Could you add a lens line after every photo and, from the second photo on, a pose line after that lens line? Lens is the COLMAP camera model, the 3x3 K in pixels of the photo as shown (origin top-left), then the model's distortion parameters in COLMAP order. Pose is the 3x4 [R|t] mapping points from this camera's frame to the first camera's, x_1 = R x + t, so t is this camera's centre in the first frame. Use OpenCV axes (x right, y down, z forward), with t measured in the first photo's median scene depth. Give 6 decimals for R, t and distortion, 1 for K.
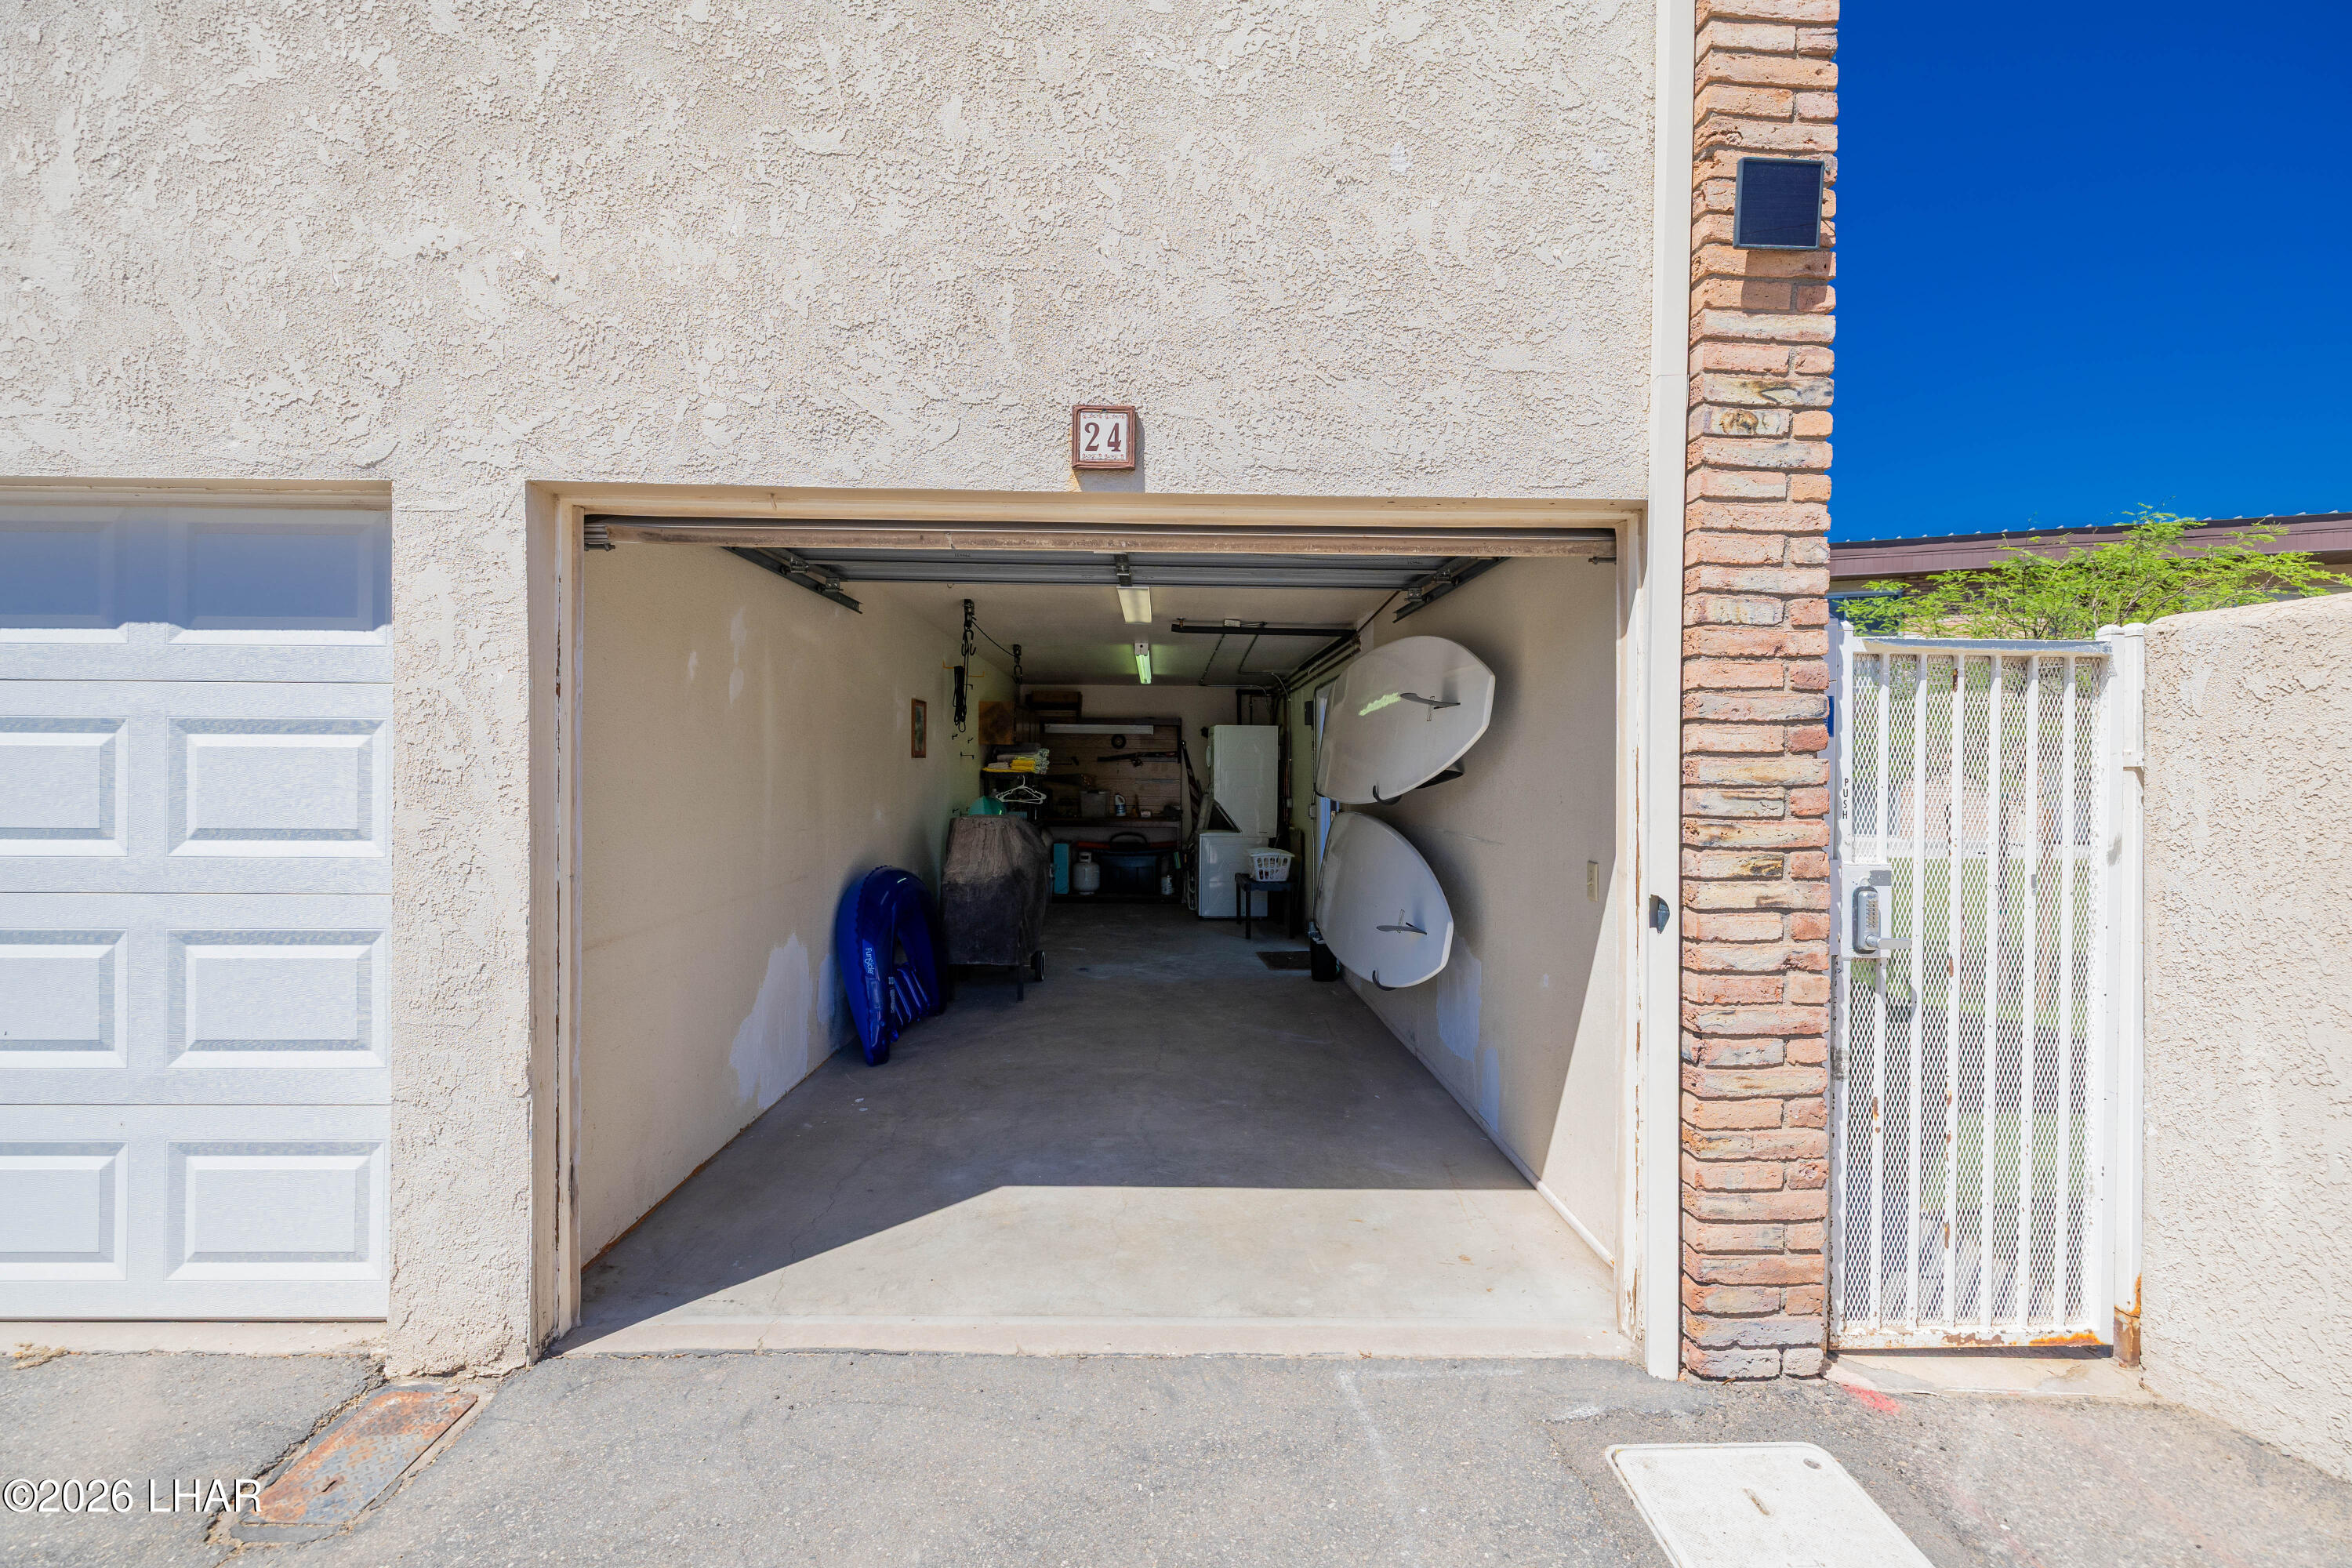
lens RADIAL K [[995.9, 0, 1174.4], [0, 995.9, 778.3], [0, 0, 1]] dist [0.001142, 0.000283]
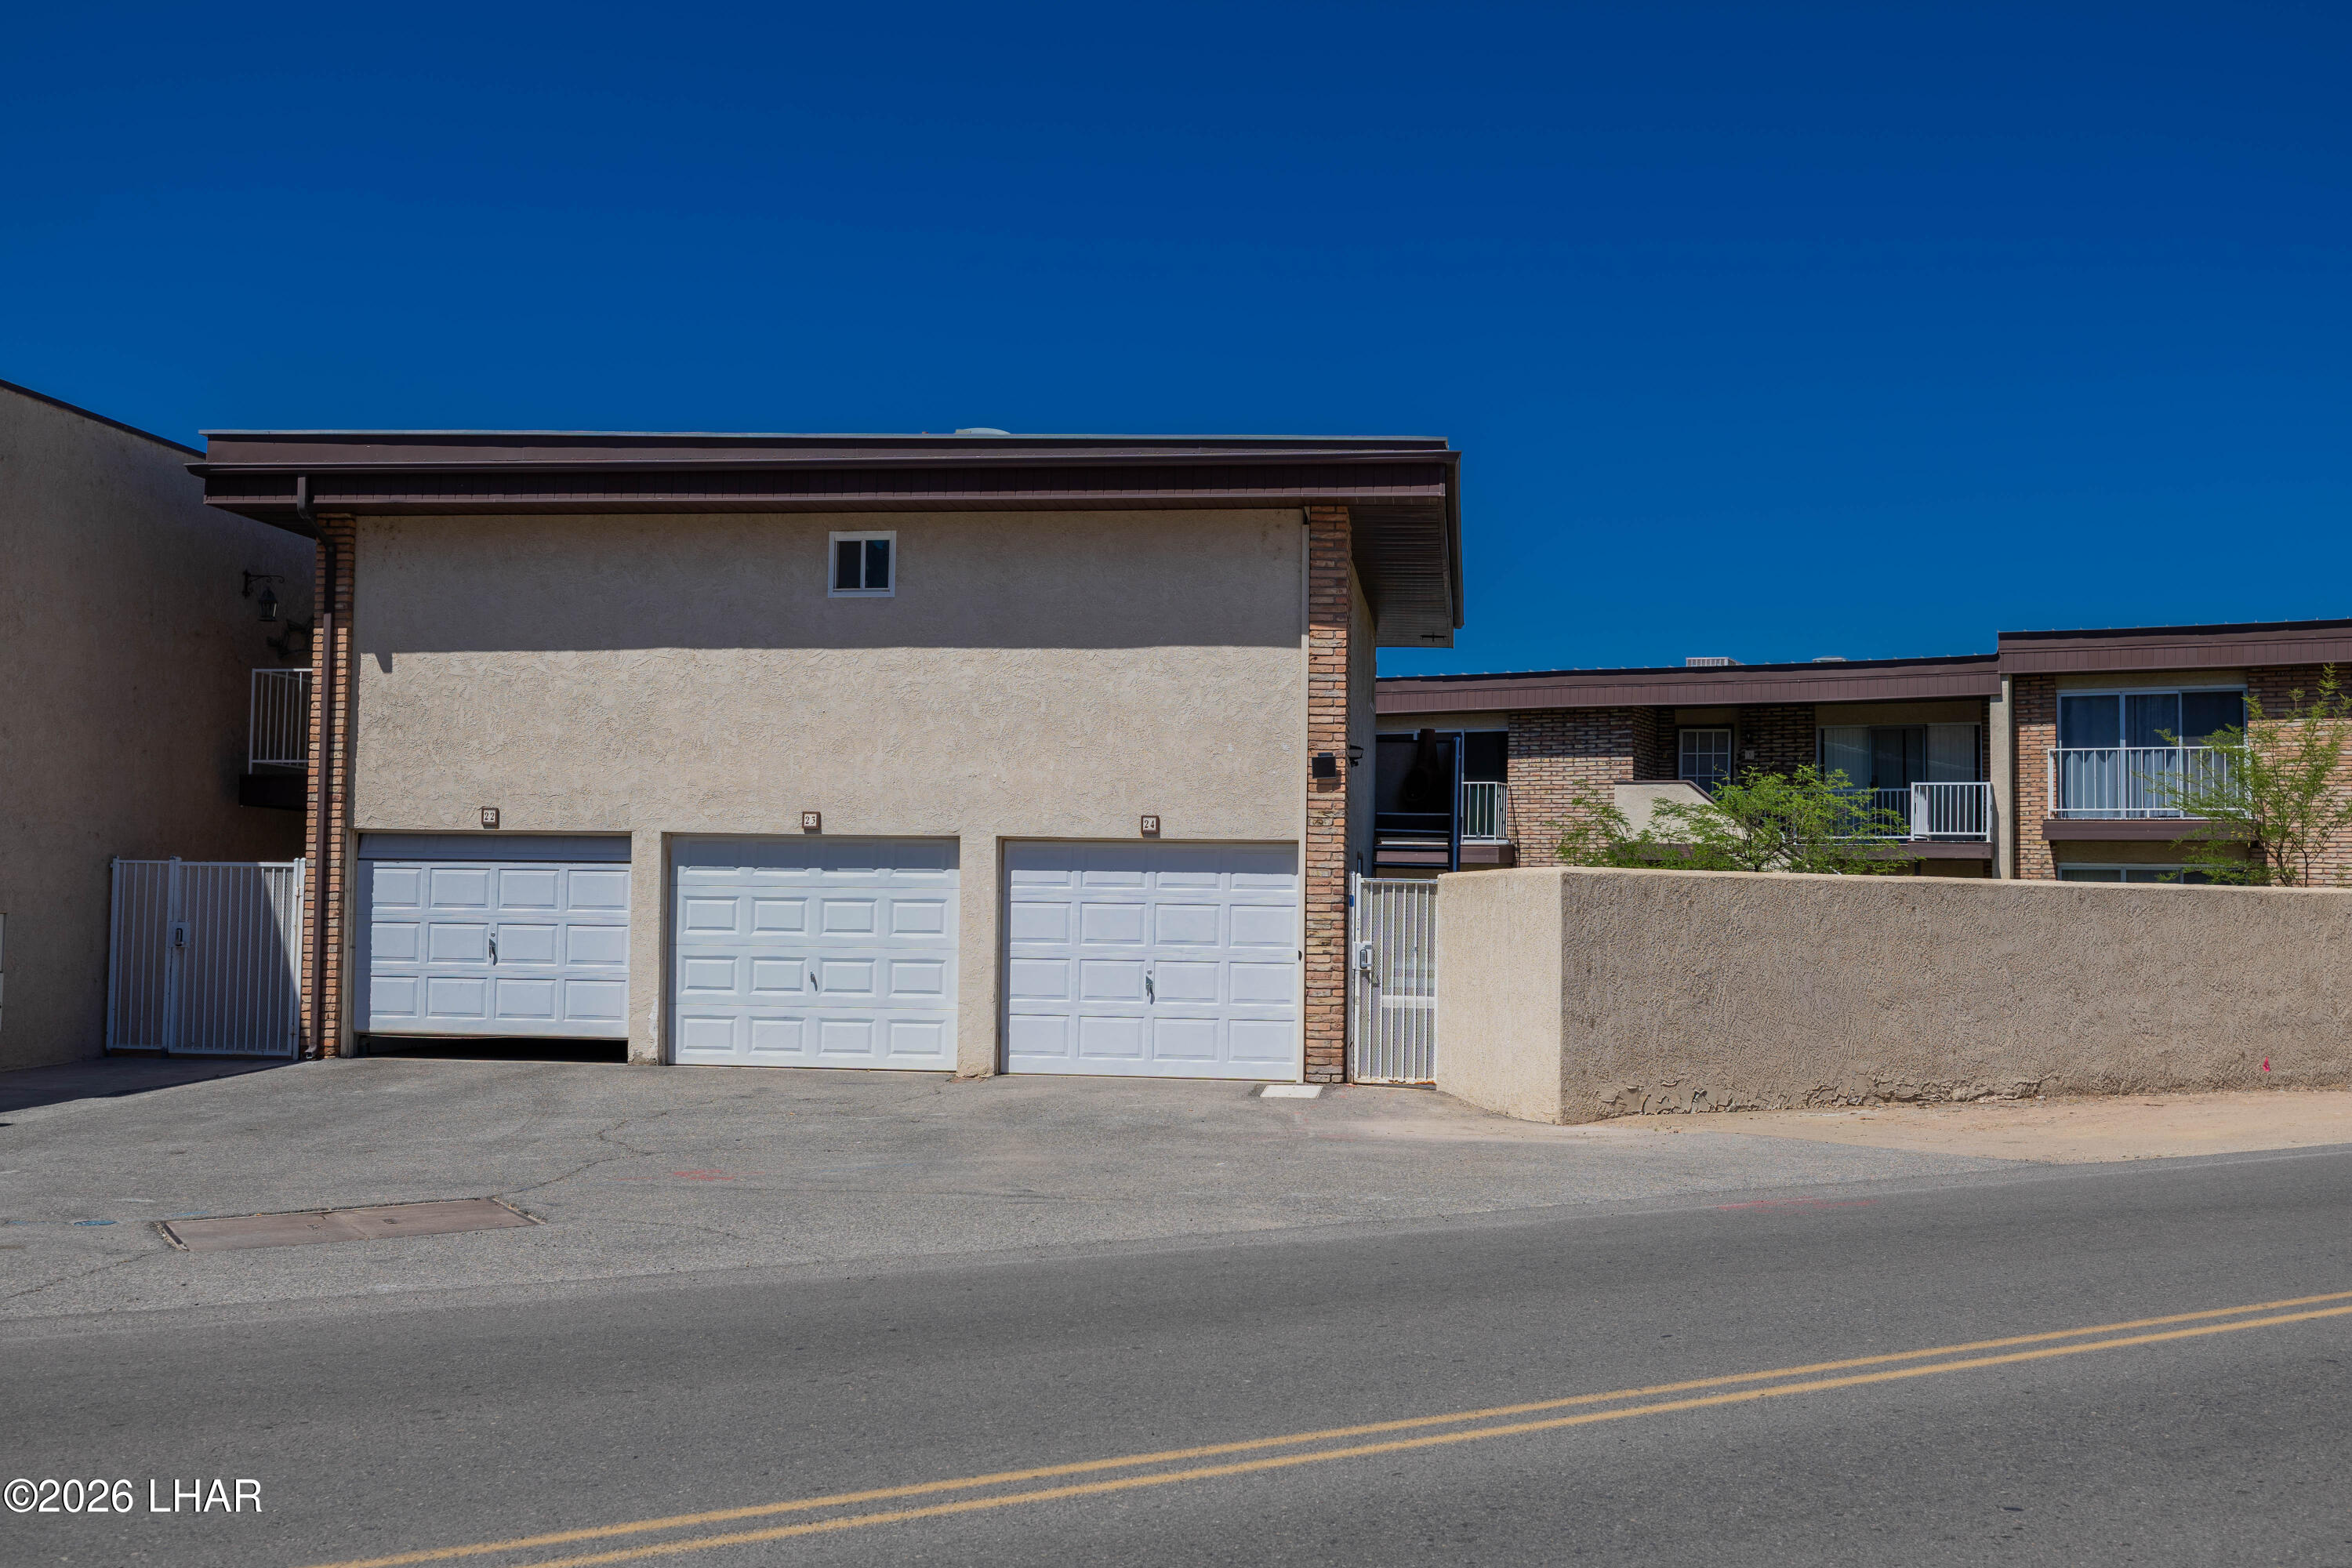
lens RADIAL K [[2290.0, 0, 1176.0], [0, 2290.0, 784.0], [0, 0, 1]] dist [0.002644, 0.000963]
pose [[0.989578, -0.001011, -0.143993, 0.493692], [-0.007470, 0.998268, -0.058350, 0.000912], [0.143803, 0.058818, 0.987857, -2.917291]]
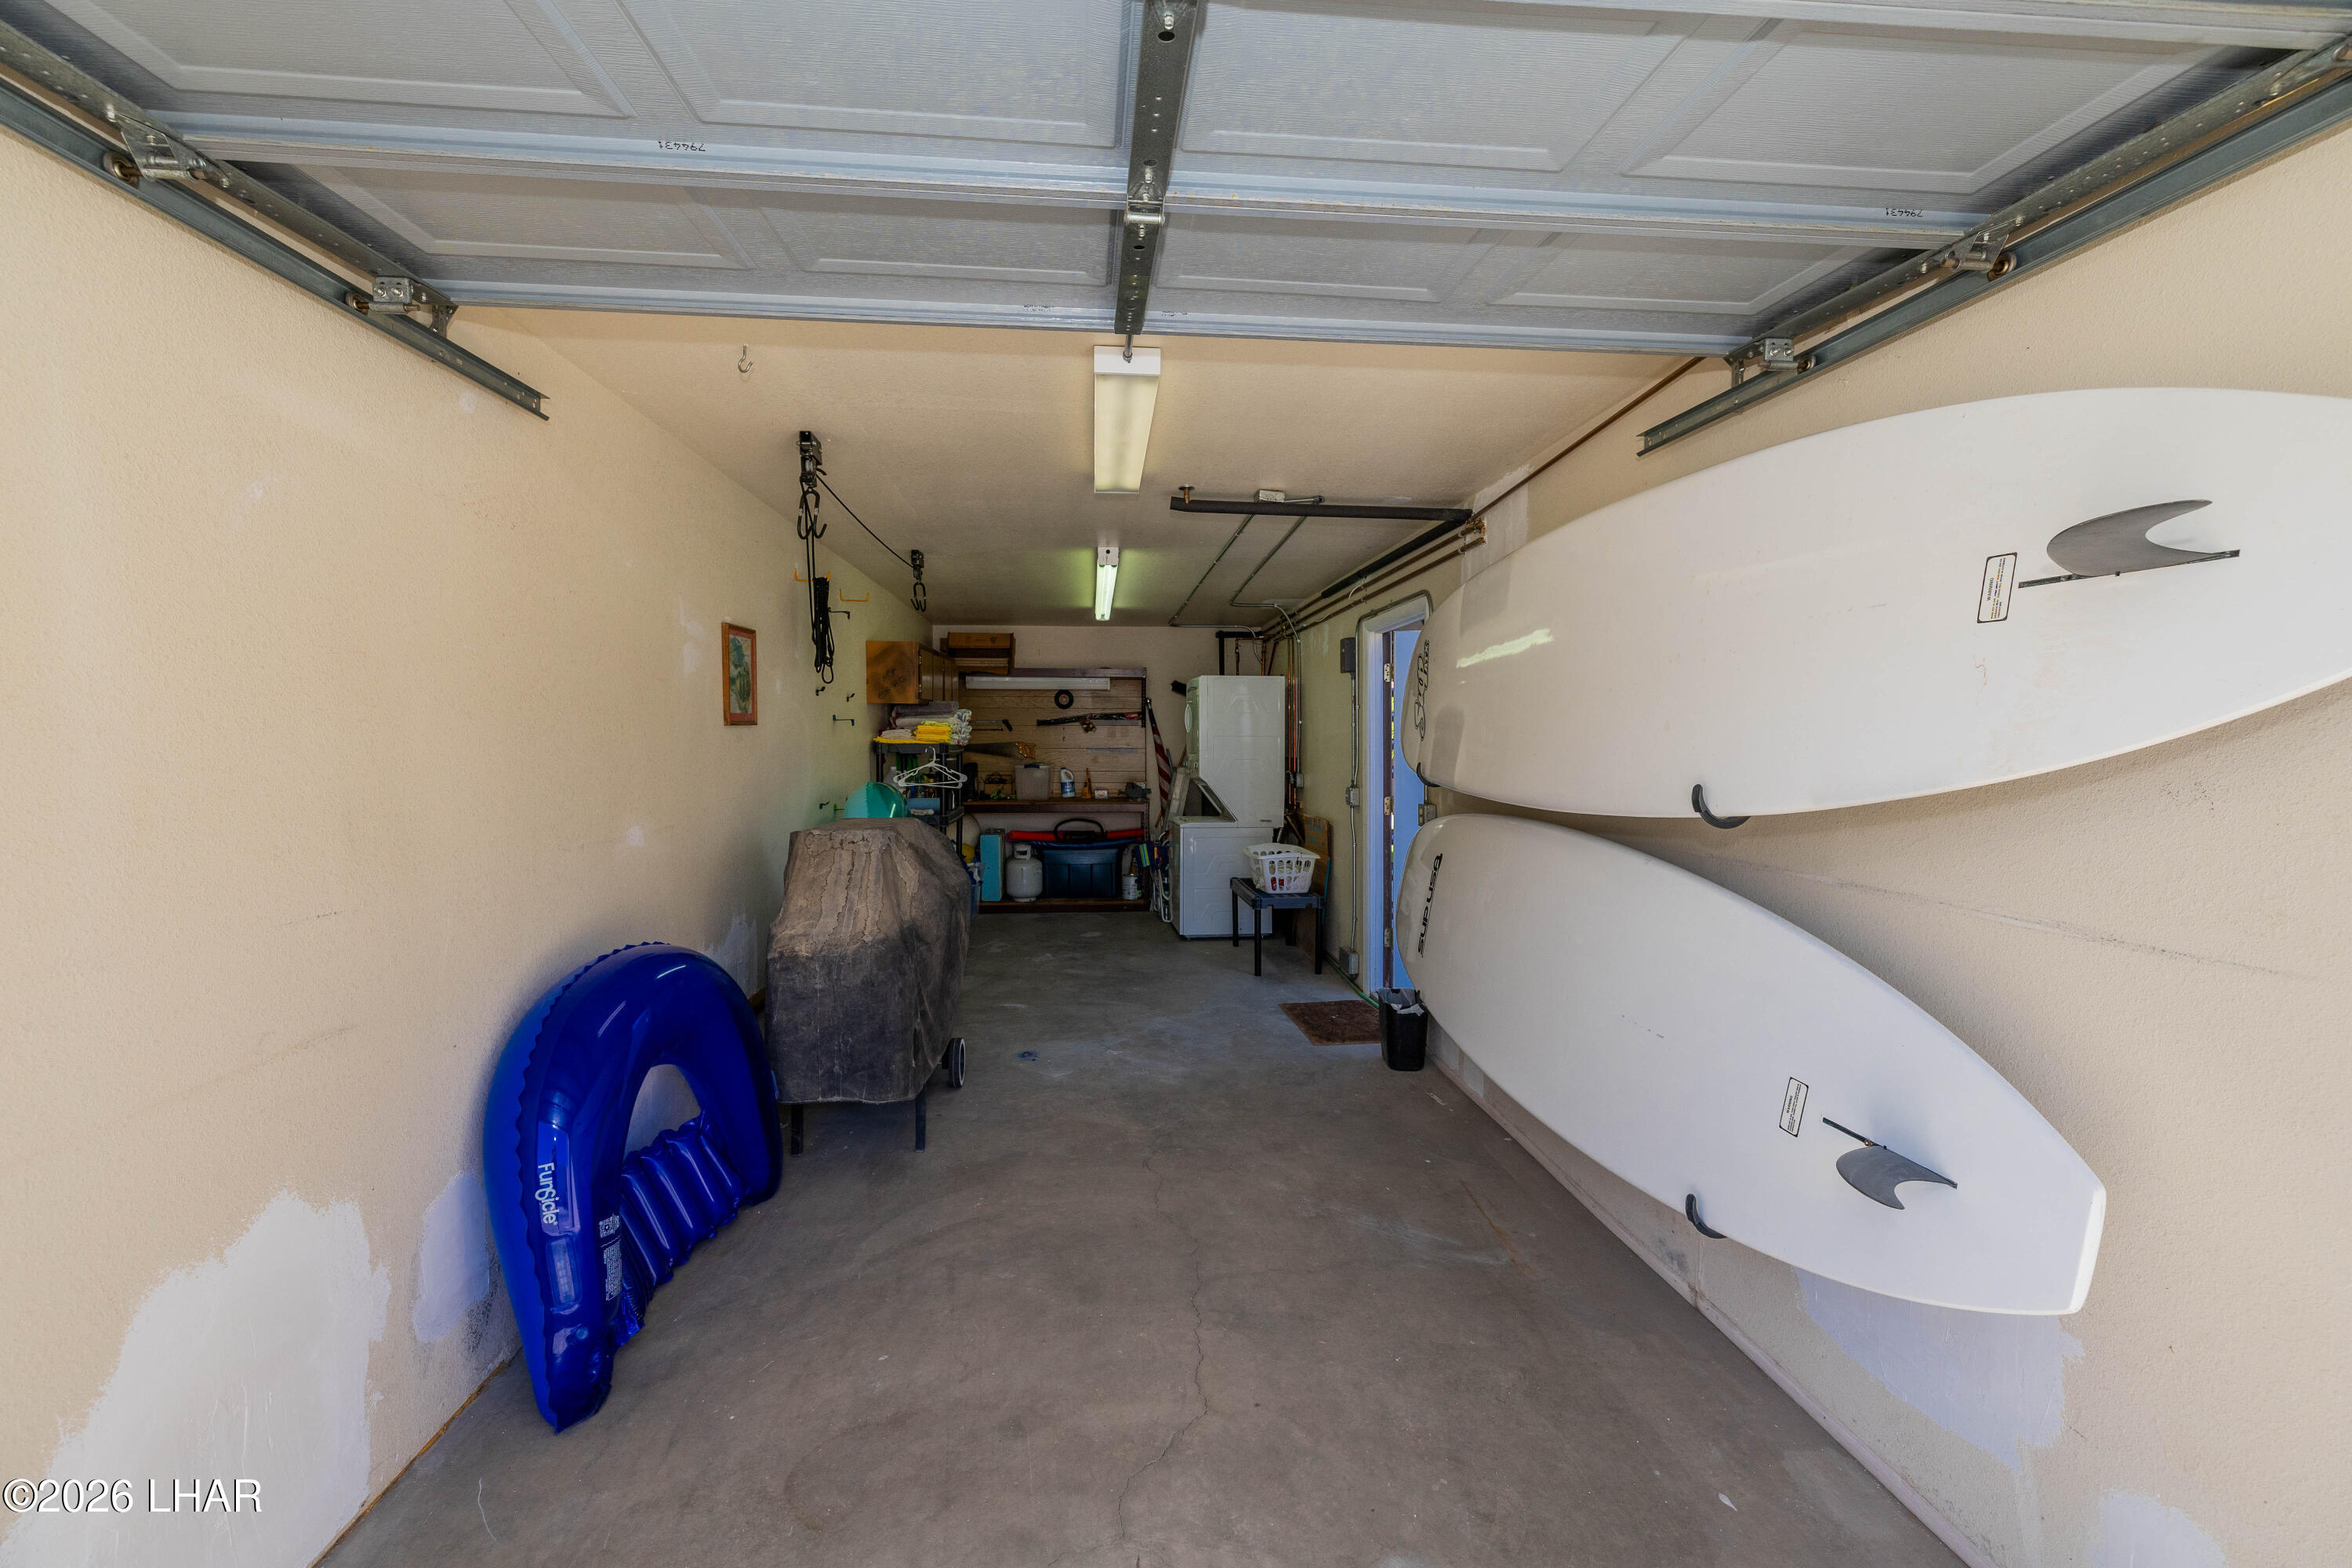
lens RADIAL K [[1002.5, 0, 1179.7], [0, 1002.5, 760.5], [0, 0, 1]] dist [0.000037, 0.000107]
pose [[0.997274, -0.011052, 0.072955, -0.047797], [0.009516, 0.999727, 0.021362, -0.011210], [-0.073171, -0.020610, 0.997106, 0.438914]]
